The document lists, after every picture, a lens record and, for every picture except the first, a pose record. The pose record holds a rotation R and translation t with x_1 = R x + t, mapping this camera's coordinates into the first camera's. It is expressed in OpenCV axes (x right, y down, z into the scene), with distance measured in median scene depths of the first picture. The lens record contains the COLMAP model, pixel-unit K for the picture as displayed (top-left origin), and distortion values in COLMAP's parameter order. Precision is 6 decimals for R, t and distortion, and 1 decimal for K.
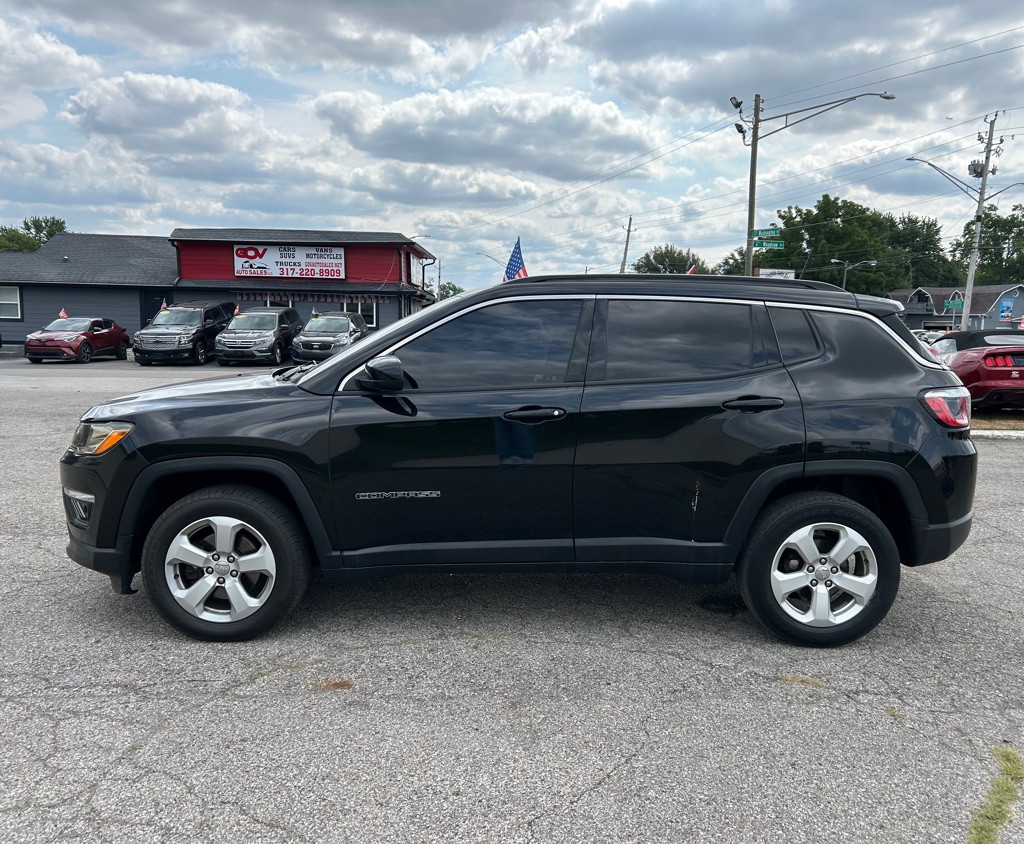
lens RADIAL K [[934.3, 0, 512.0], [0, 934.3, 422.0], [0, 0, 1]] dist [0.009713, -0.018137]
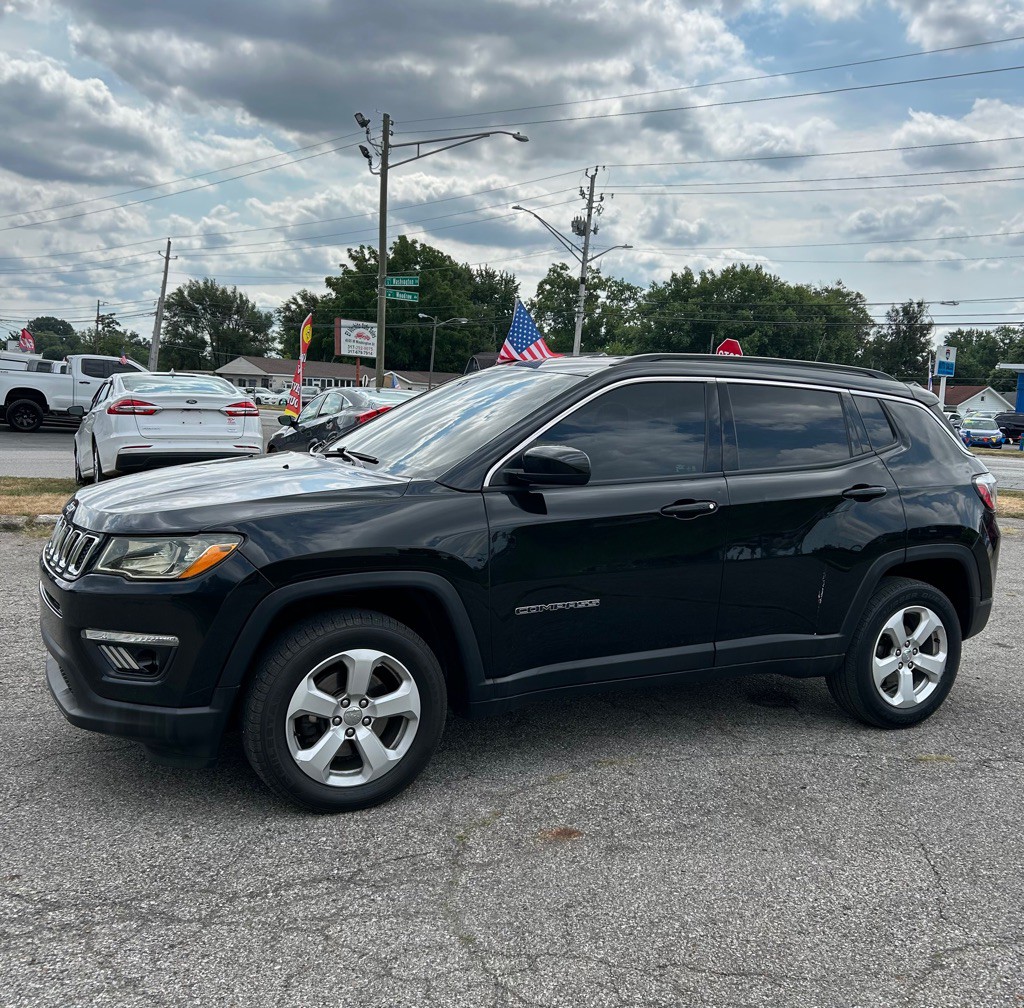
lens RADIAL K [[1185.8, 0, 512.0], [0, 1185.8, 518.6], [0, 0, 1]] dist [0.003527, -0.005785]
pose [[0.860954, -0.026629, 0.507985, -0.131216], [0.019663, 0.999625, 0.019075, -0.004290], [-0.508303, -0.006434, 0.861154, 0.017617]]
